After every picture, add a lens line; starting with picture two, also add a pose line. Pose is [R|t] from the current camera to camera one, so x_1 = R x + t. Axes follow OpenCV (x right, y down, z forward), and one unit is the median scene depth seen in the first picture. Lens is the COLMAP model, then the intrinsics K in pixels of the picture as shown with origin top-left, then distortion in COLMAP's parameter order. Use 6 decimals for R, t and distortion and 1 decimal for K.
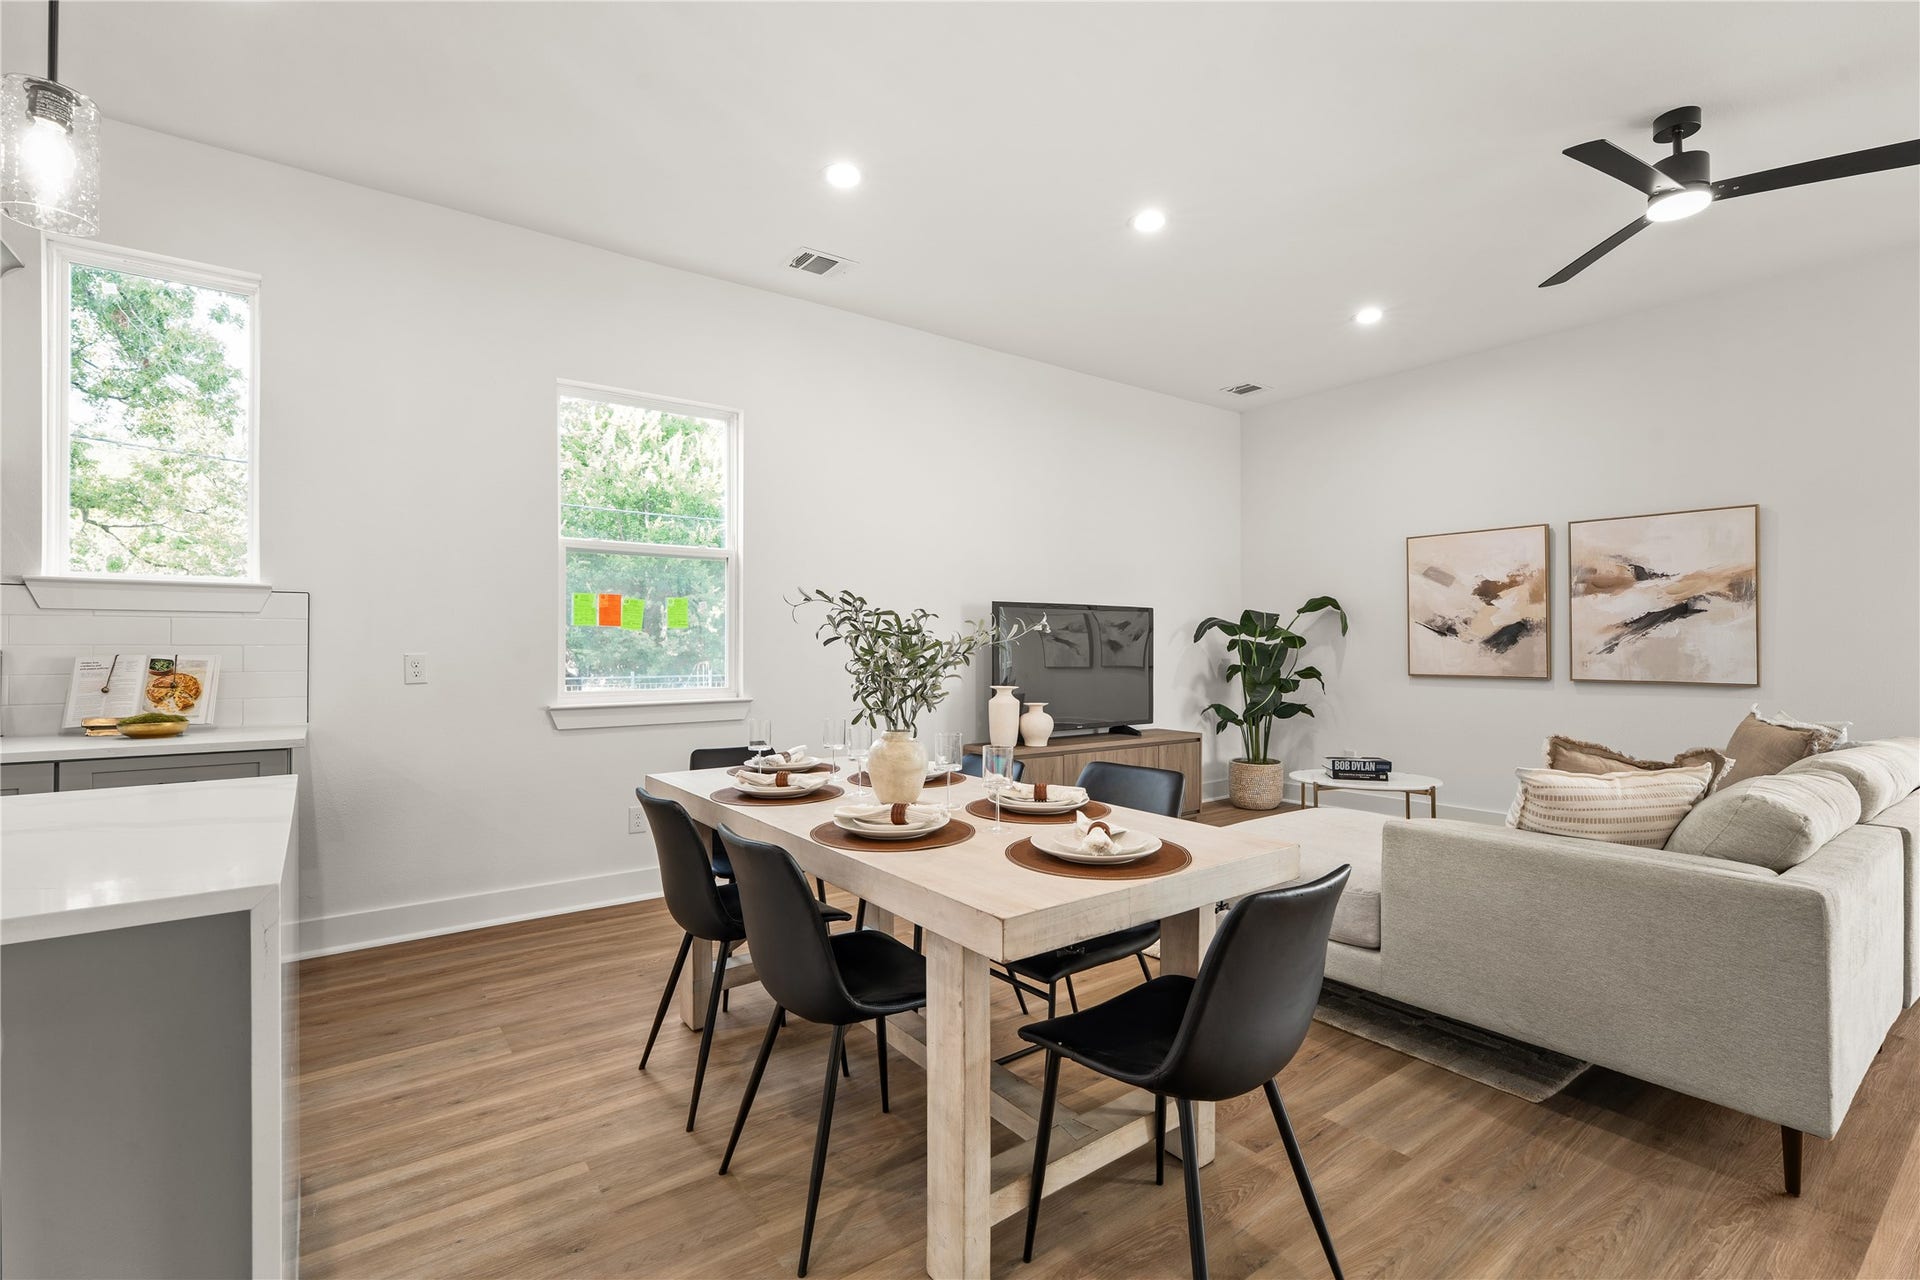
lens RADIAL K [[856.9, 0, 954.4], [0, 856.9, 638.5], [0, 0, 1]] dist [-0.002986, -0.000012]
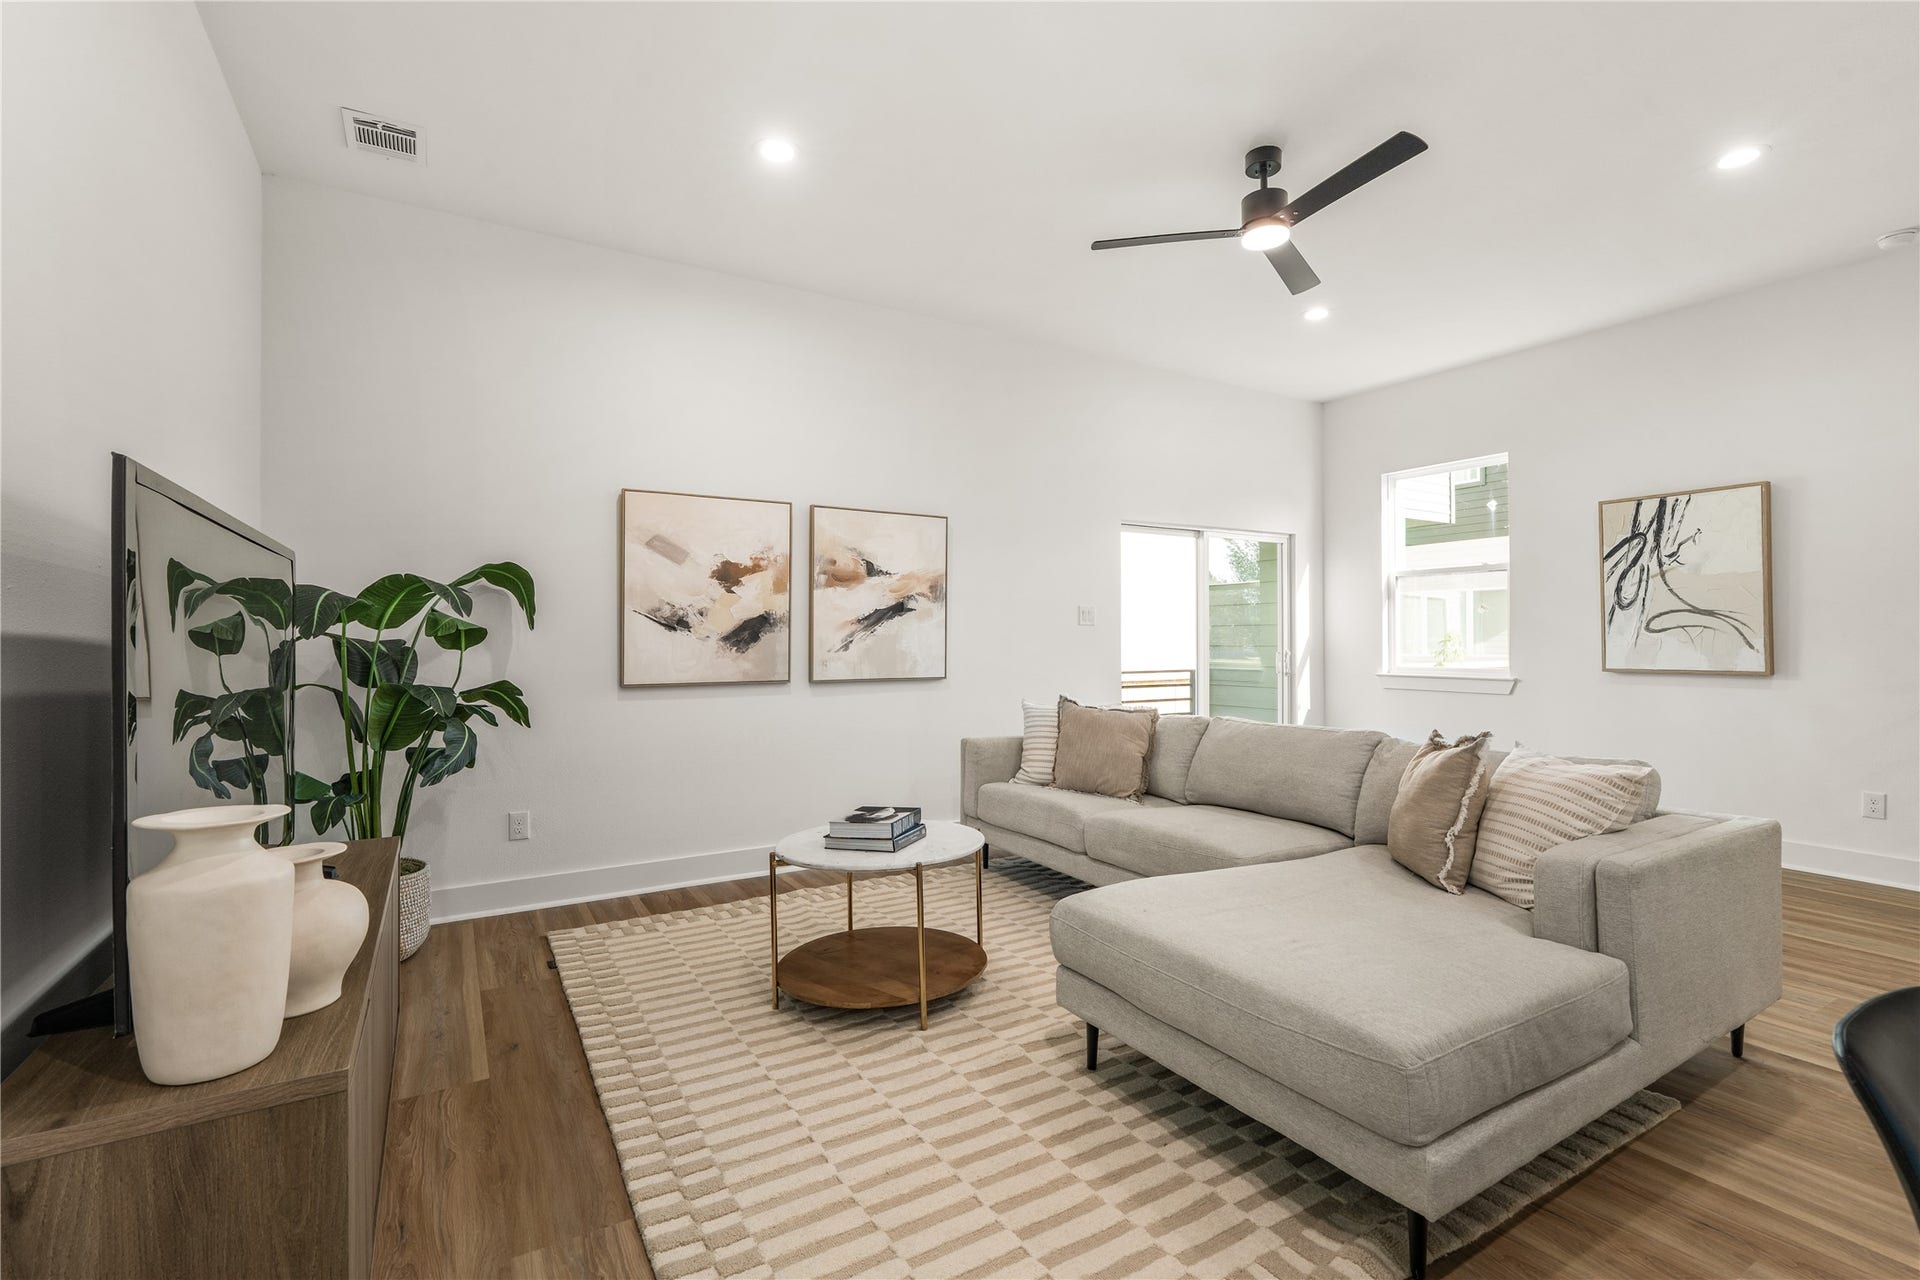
lens RADIAL K [[856.9, 0, 958.4], [0, 856.9, 638.0], [0, 0, 1]] dist [-0.002986, -0.000012]
pose [[0.103793, 0.015363, 0.994480, -0.157200], [0.003008, 0.999871, -0.015760, 0.017779], [-0.994594, 0.004628, 0.103734, 0.764284]]
